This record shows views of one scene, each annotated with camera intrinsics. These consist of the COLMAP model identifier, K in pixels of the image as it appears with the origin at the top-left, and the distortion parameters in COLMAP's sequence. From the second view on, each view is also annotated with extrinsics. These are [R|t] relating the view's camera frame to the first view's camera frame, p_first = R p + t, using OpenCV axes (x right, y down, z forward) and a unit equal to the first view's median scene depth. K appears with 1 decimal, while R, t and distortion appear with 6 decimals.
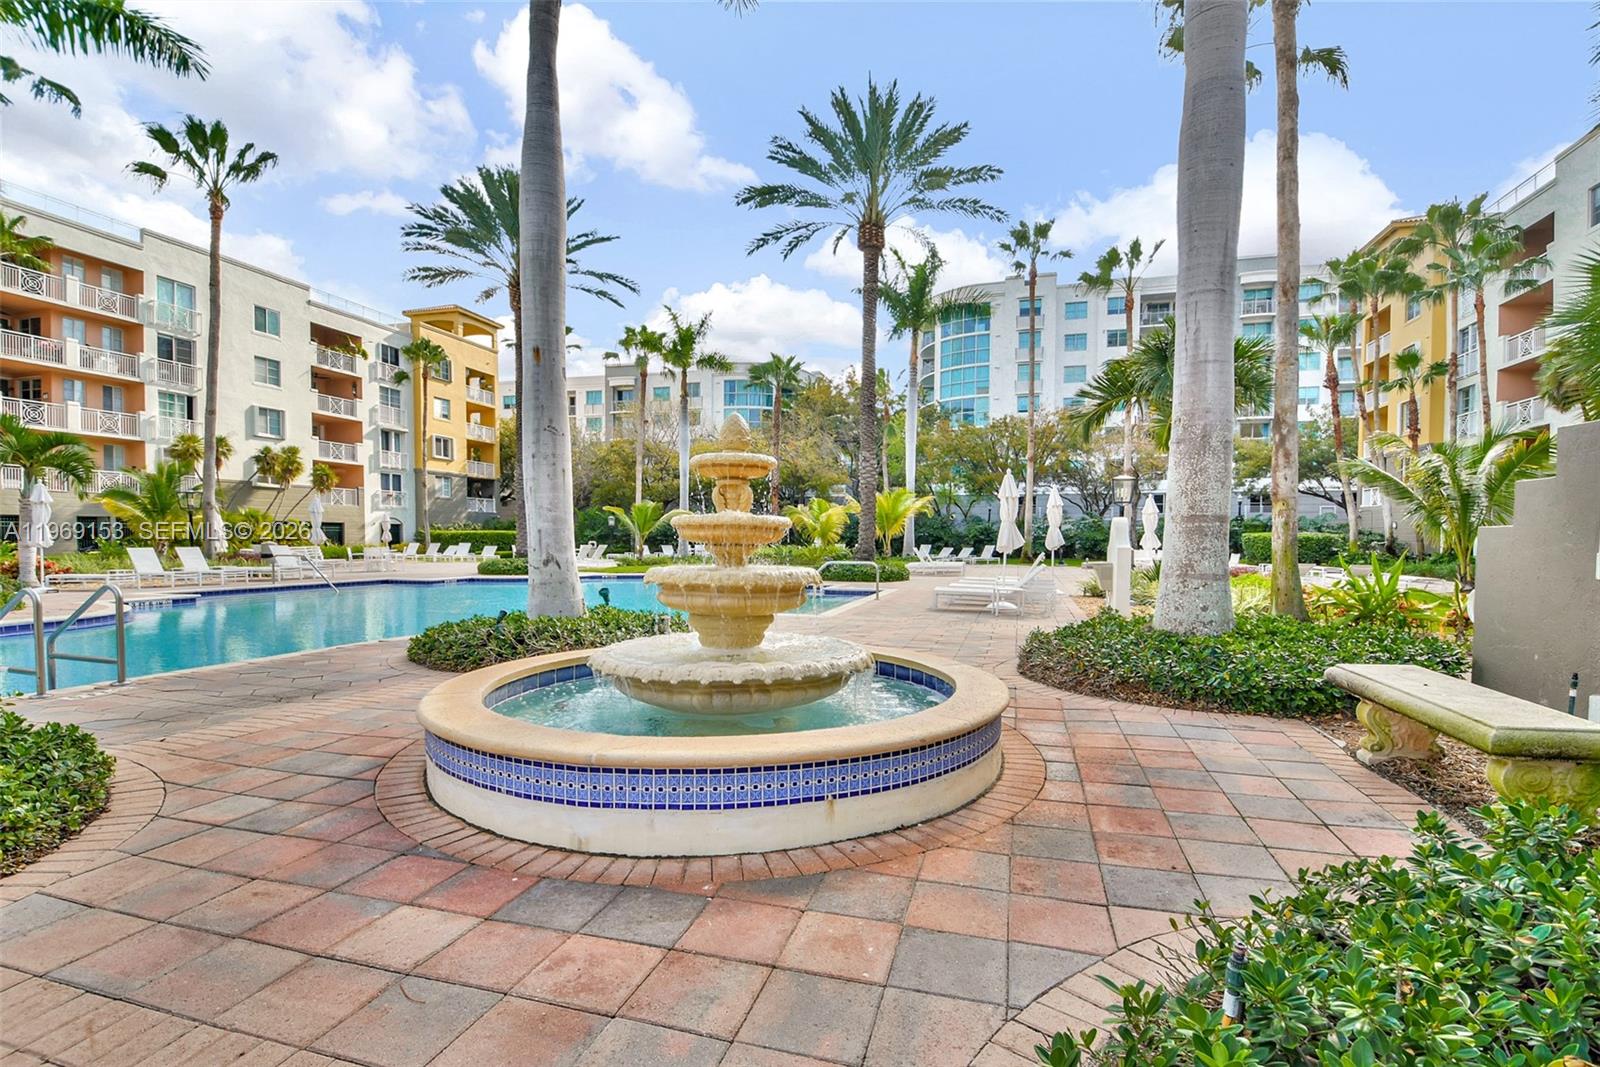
lens RADIAL K [[703.4, 0, 802.5], [0, 703.4, 556.5], [0, 0, 1]] dist [0.015270, -0.012791]
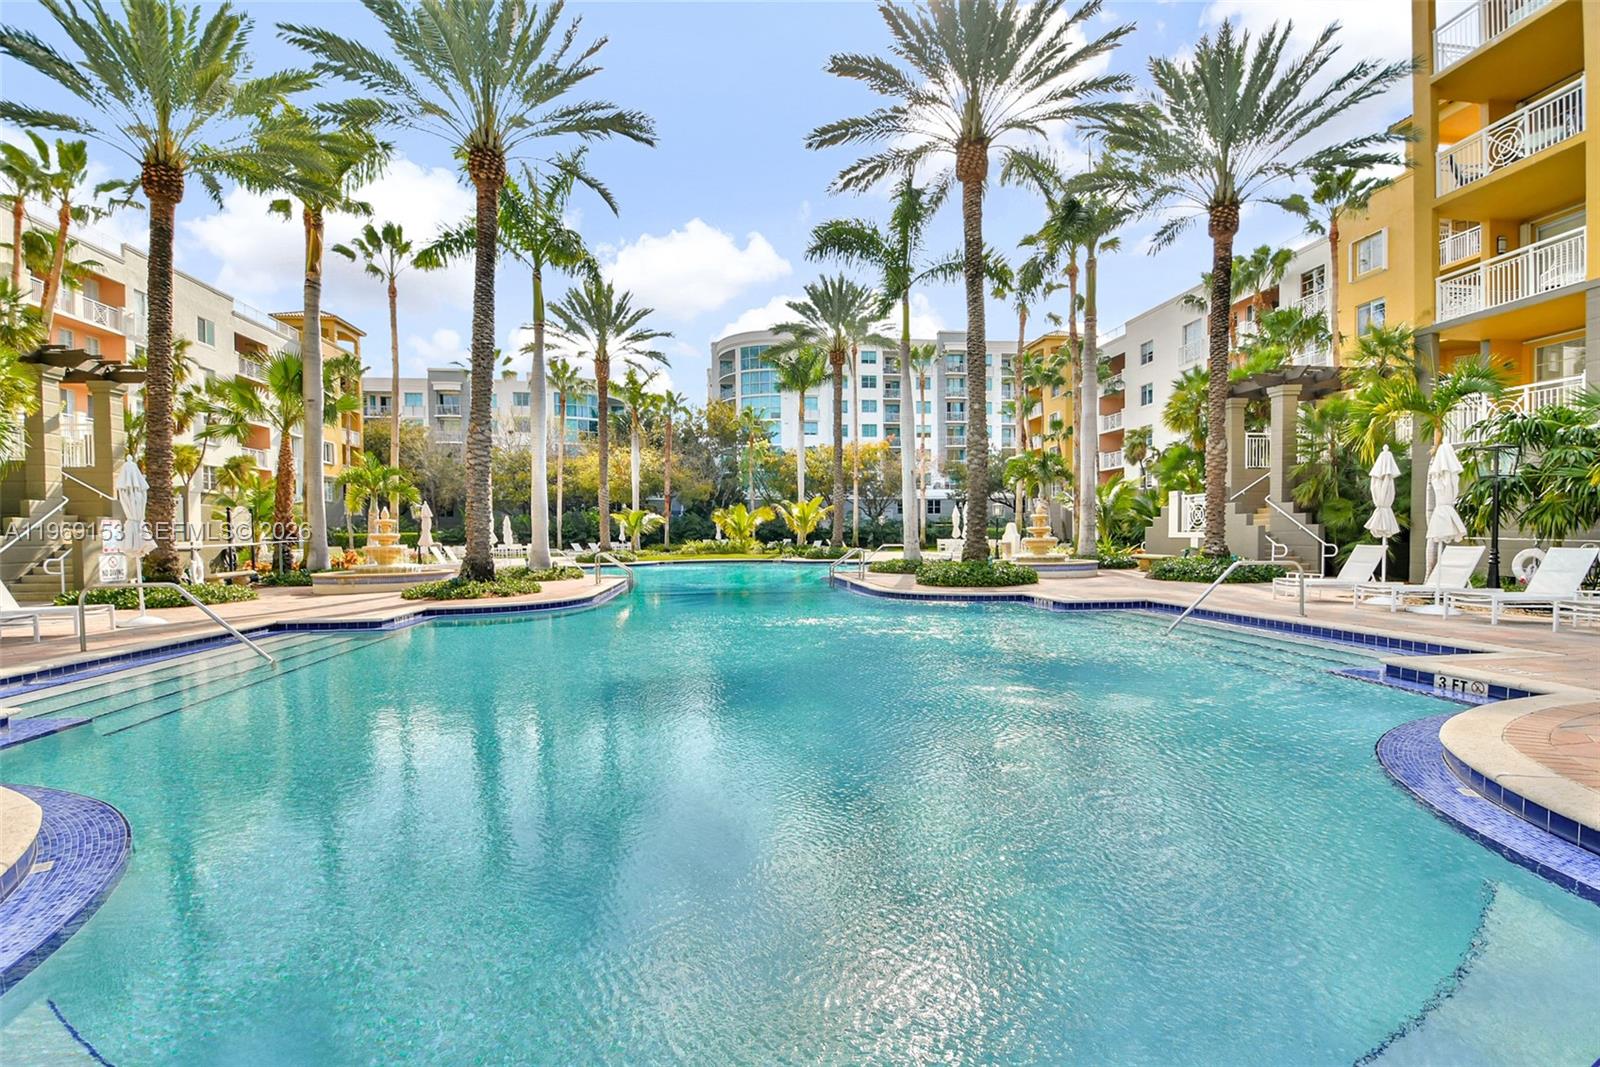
lens RADIAL K [[703.4, 0, 802.5], [0, 703.4, 556.5], [0, 0, 1]] dist [0.015270, -0.012791]
pose [[0.910839, -0.027616, 0.411837, -0.434714], [0.025113, 0.999619, 0.011490, 0.002135], [-0.411997, -0.000123, 0.911185, -0.309983]]
